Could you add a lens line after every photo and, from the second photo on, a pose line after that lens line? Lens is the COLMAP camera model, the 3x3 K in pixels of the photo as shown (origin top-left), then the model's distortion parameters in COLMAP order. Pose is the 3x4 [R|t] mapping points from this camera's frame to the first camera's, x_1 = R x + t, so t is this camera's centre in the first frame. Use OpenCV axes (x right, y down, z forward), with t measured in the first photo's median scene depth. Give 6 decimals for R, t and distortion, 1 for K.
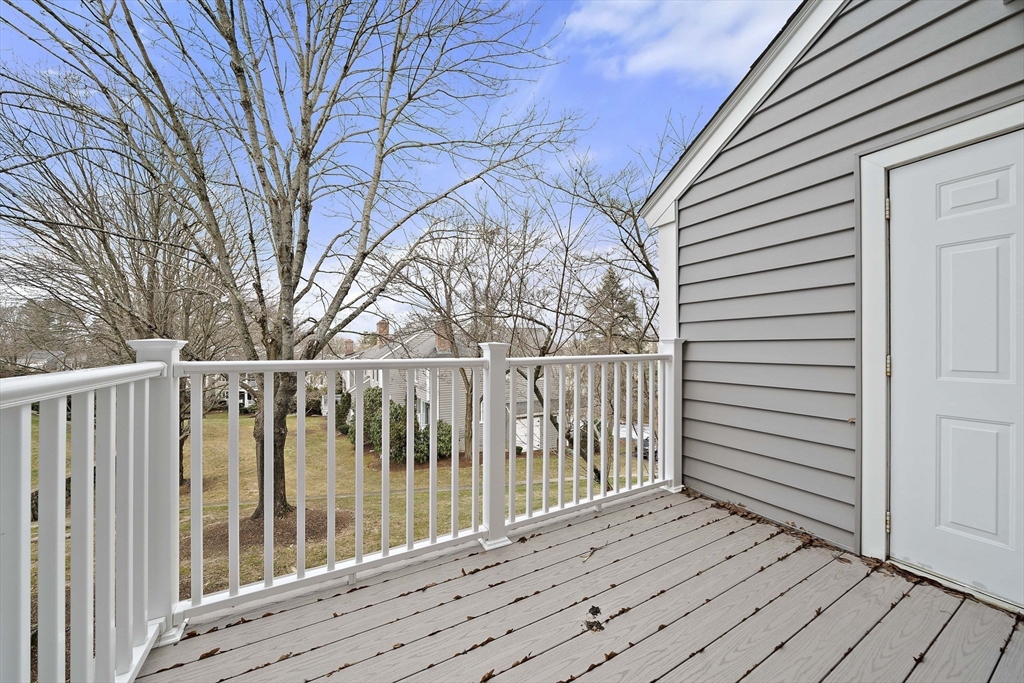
lens RADIAL K [[355.2, 0, 511.9], [0, 355.2, 344.5], [0, 0, 1]] dist [-0.004984, -0.000267]
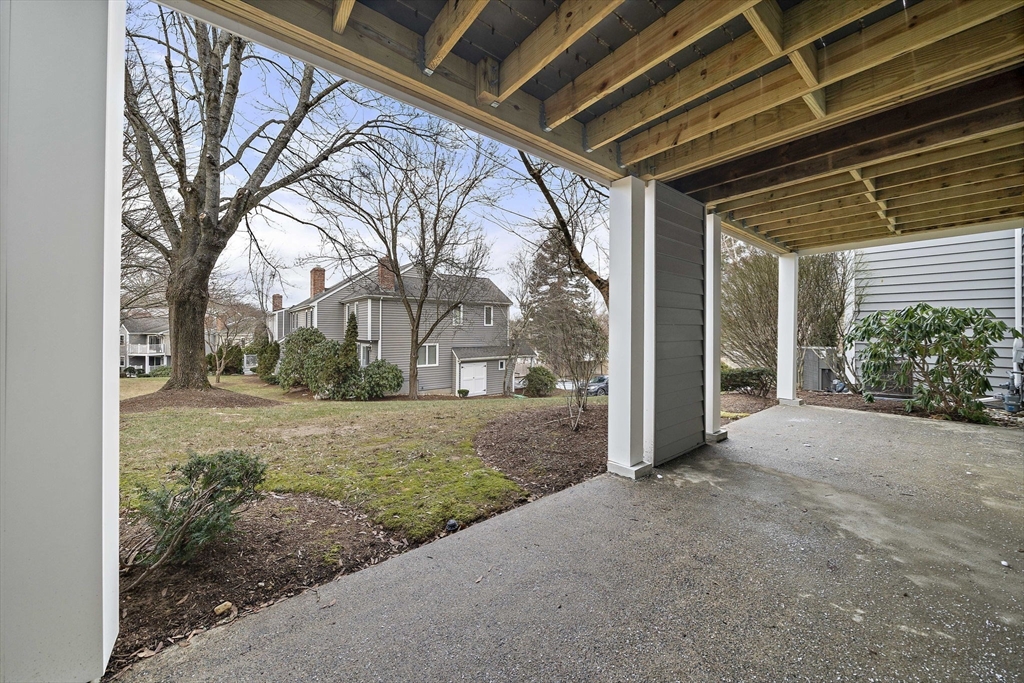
lens RADIAL K [[355.2, 0, 511.6], [0, 355.2, 334.9], [0, 0, 1]] dist [-0.004984, -0.000267]
pose [[0.987182, 0.015807, 0.158817, -0.029198], [-0.015602, 0.999875, -0.002541, 0.338672], [-0.158837, 0.000031, 0.987305, 0.011034]]
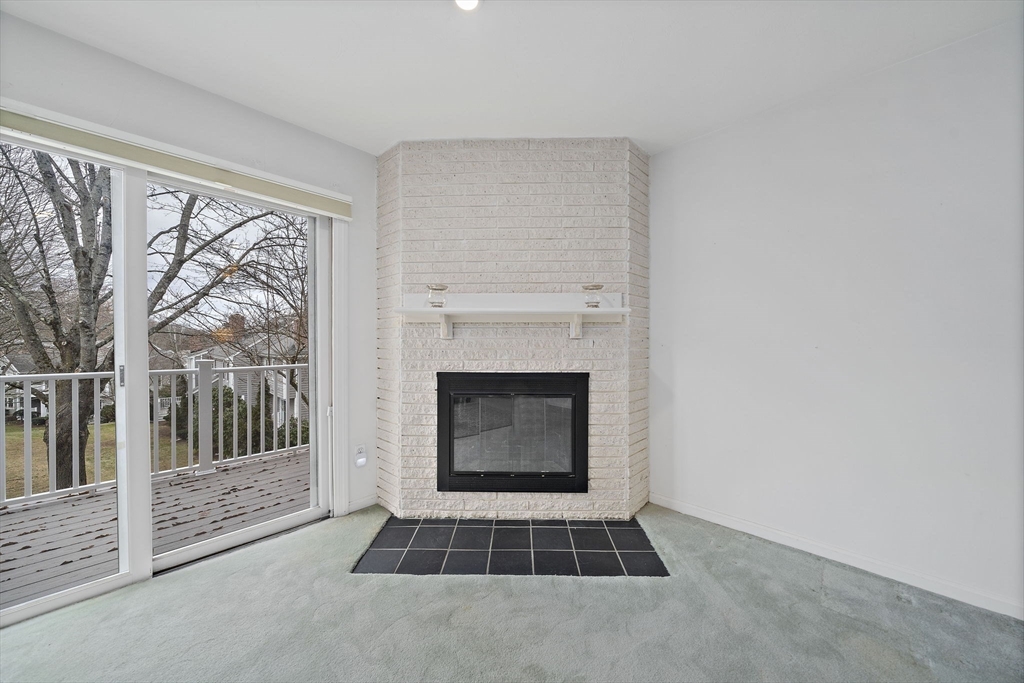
lens RADIAL K [[355.2, 0, 517.2], [0, 355.2, 342.7], [0, 0, 1]] dist [-0.004984, -0.000267]
pose [[0.959214, 0.002815, 0.282667, 0.247490], [-0.006554, 0.999903, 0.012282, -0.032597], [-0.282605, -0.013634, 0.959139, -0.294664]]
